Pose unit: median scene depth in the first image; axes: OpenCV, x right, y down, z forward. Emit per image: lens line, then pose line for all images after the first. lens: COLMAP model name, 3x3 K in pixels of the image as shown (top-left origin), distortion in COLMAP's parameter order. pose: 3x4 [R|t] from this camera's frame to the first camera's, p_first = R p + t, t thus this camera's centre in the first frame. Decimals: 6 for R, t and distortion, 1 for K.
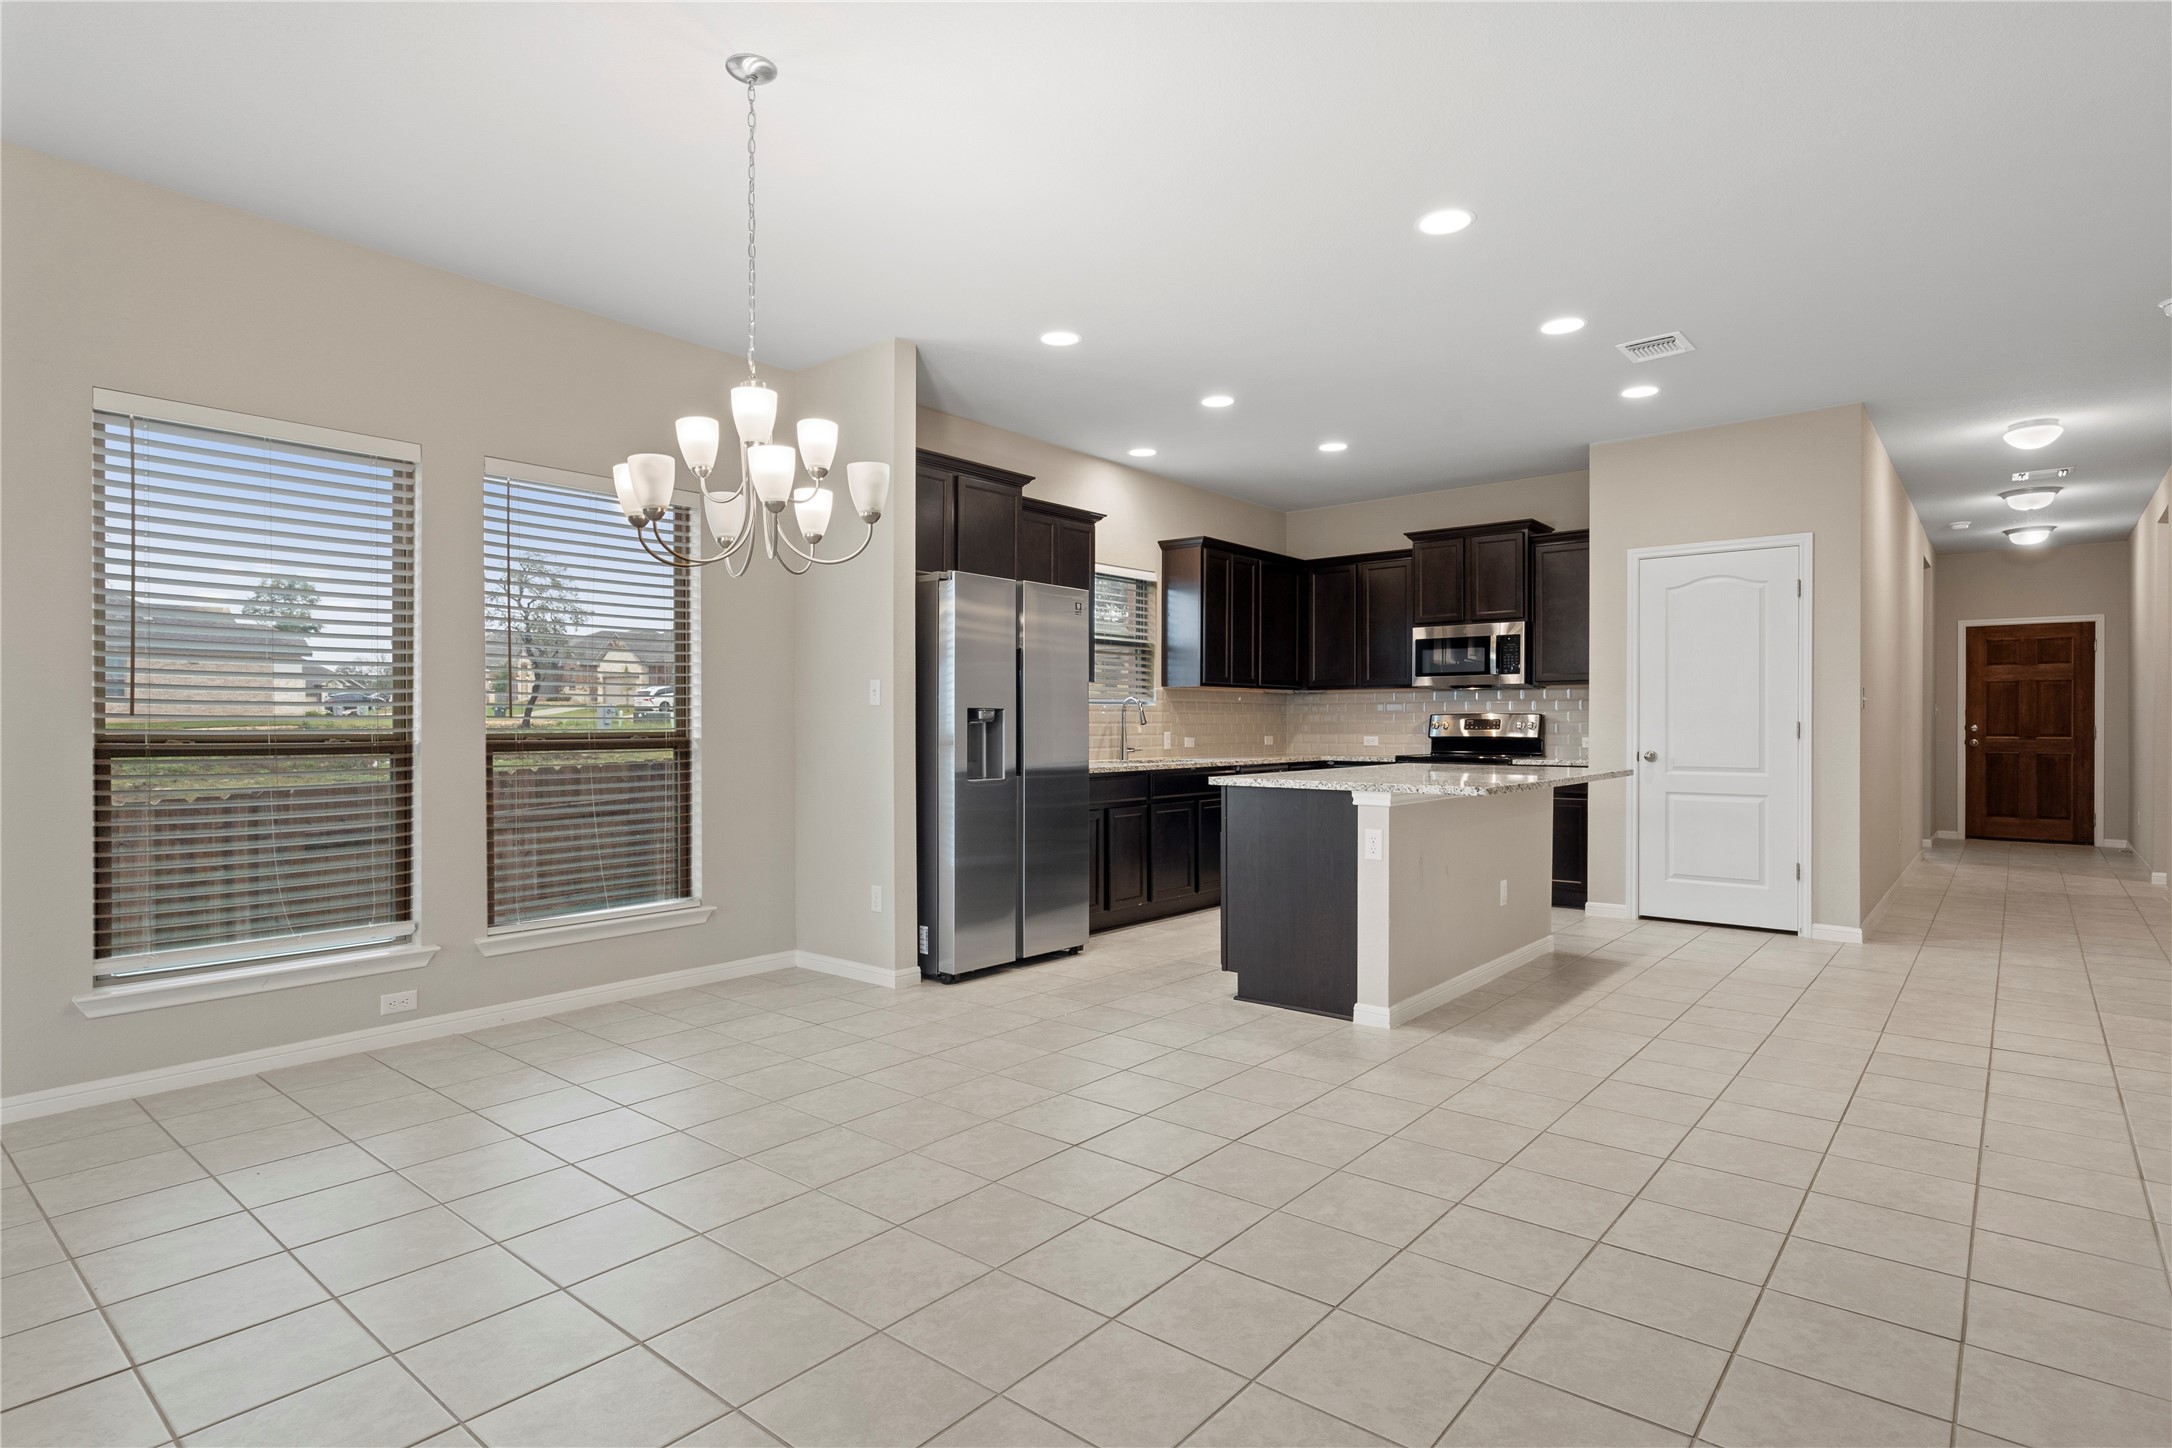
lens RADIAL K [[1099.6, 0, 1090.5], [0, 1099.6, 730.0], [0, 0, 1]] dist [0.005037, -0.000397]
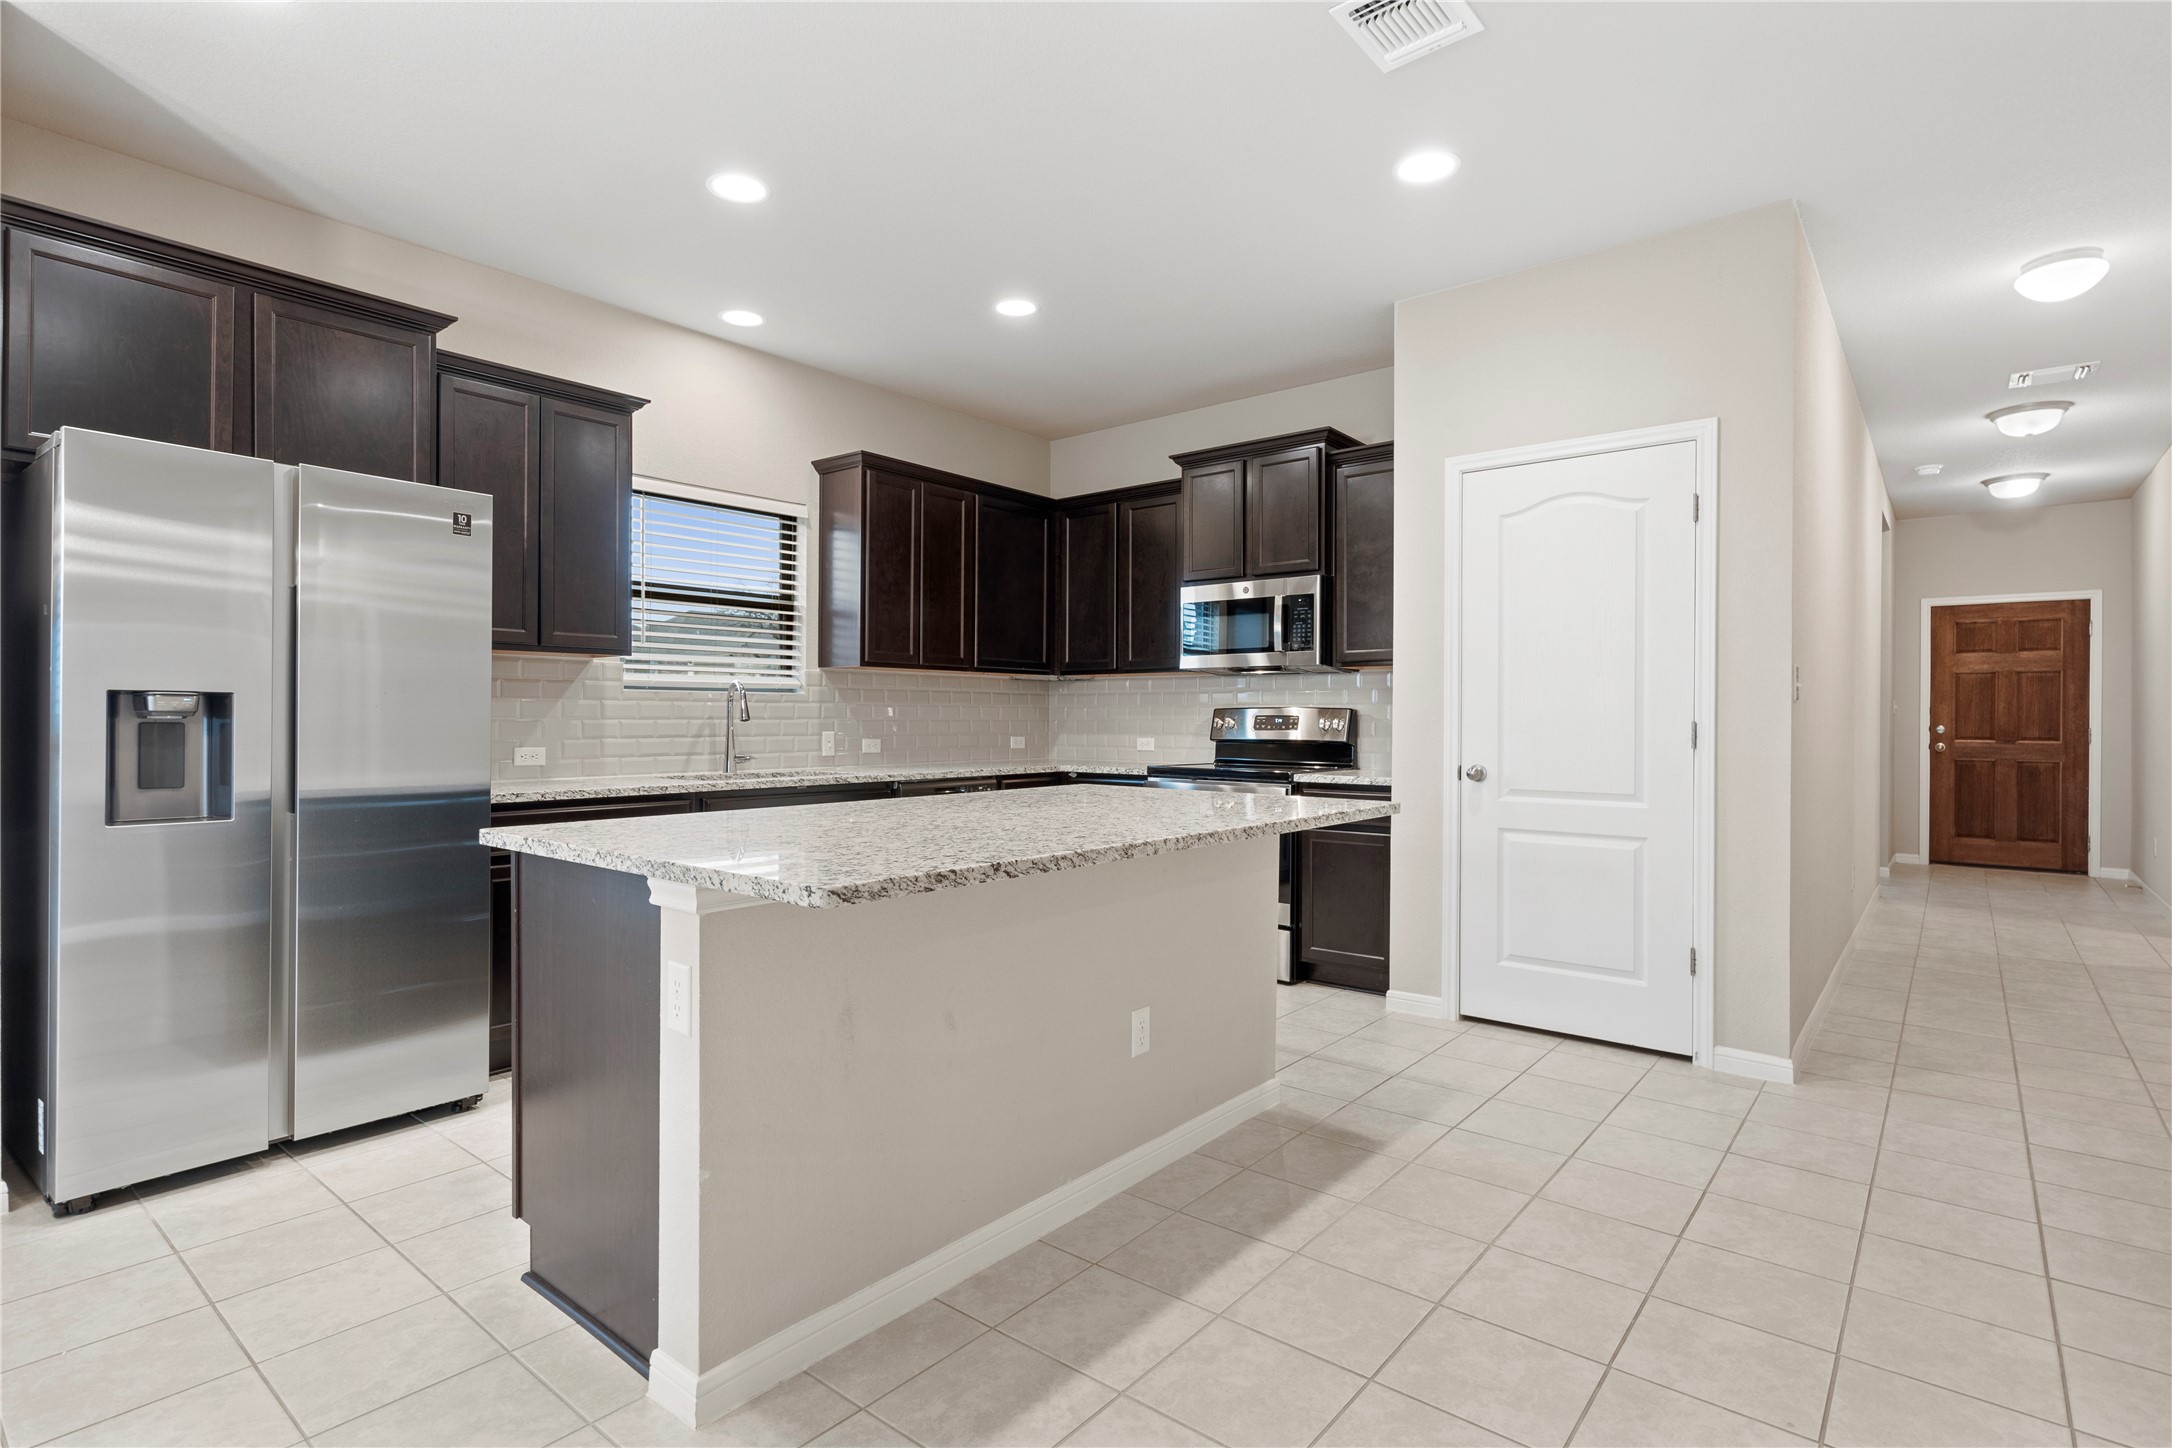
lens RADIAL K [[1053.1, 0, 1086.0], [0, 1053.1, 724.0], [0, 0, 1]] dist [0.000318, 0.000813]
pose [[0.999962, 0.004784, 0.007323, 0.236000], [-0.004783, 0.999989, -0.000158, -0.003733], [-0.007324, 0.000123, 0.999973, 0.326294]]
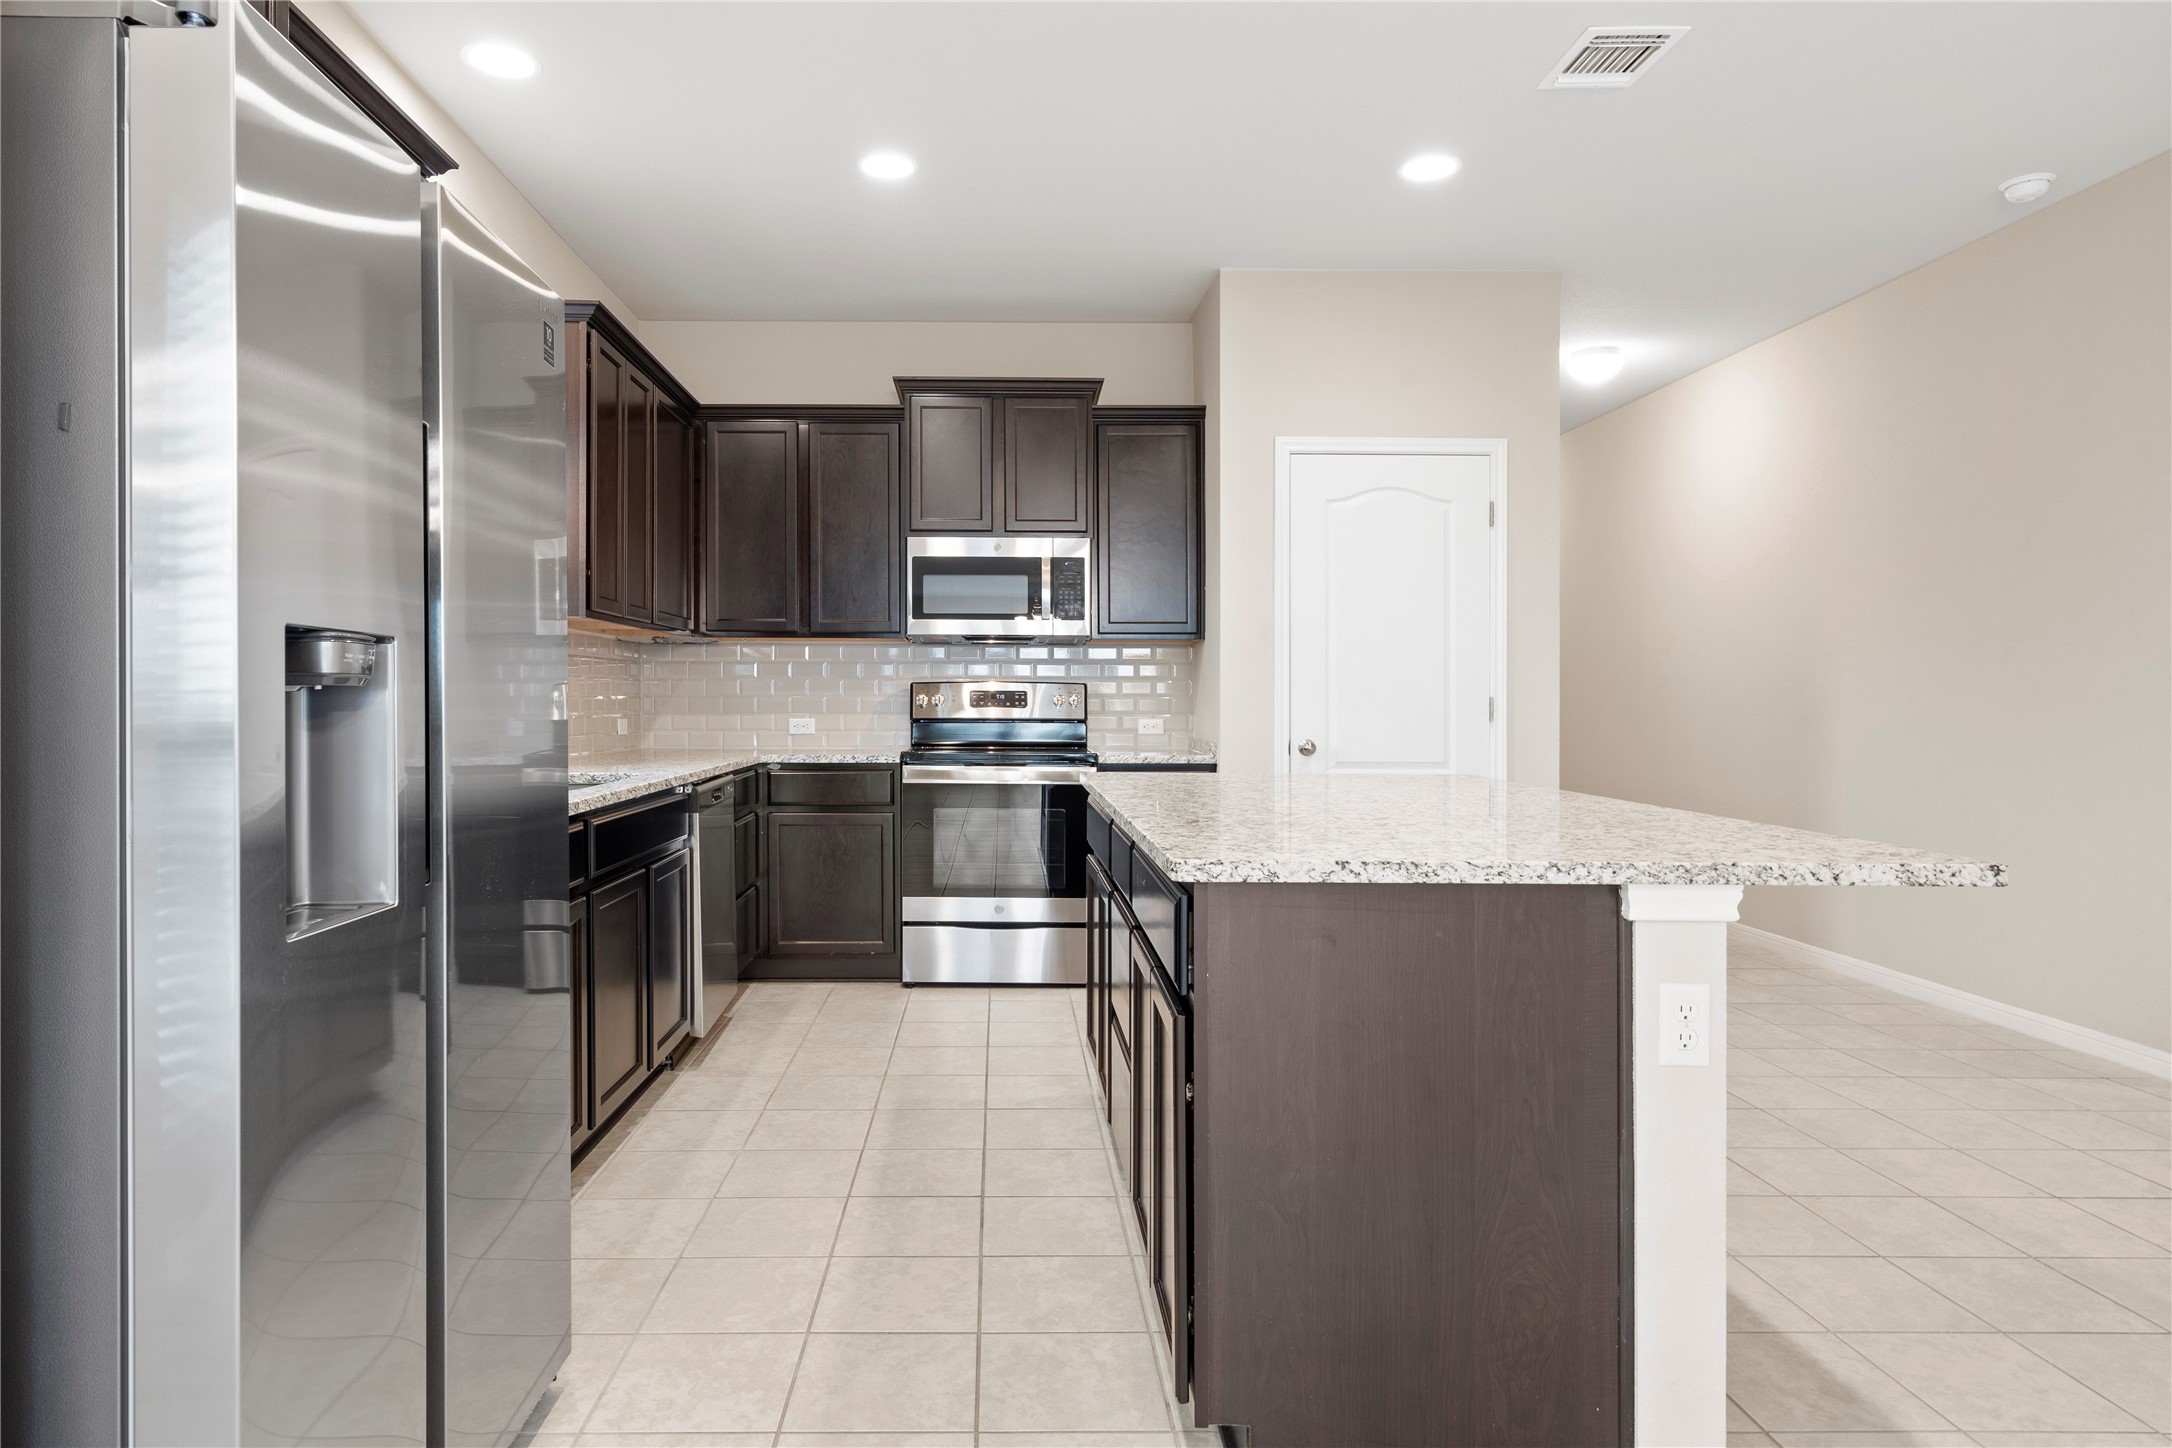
lens RADIAL K [[1243.1, 0, 990.4], [0, 1243.1, 706.1], [0, 0, 1]] dist [0.001318, 0.000508]
pose [[0.767999, -0.000005, 0.640451, -0.109595], [-0.001664, 0.999997, 0.002004, -0.002548], [-0.640448, -0.002605, 0.767997, 0.469301]]
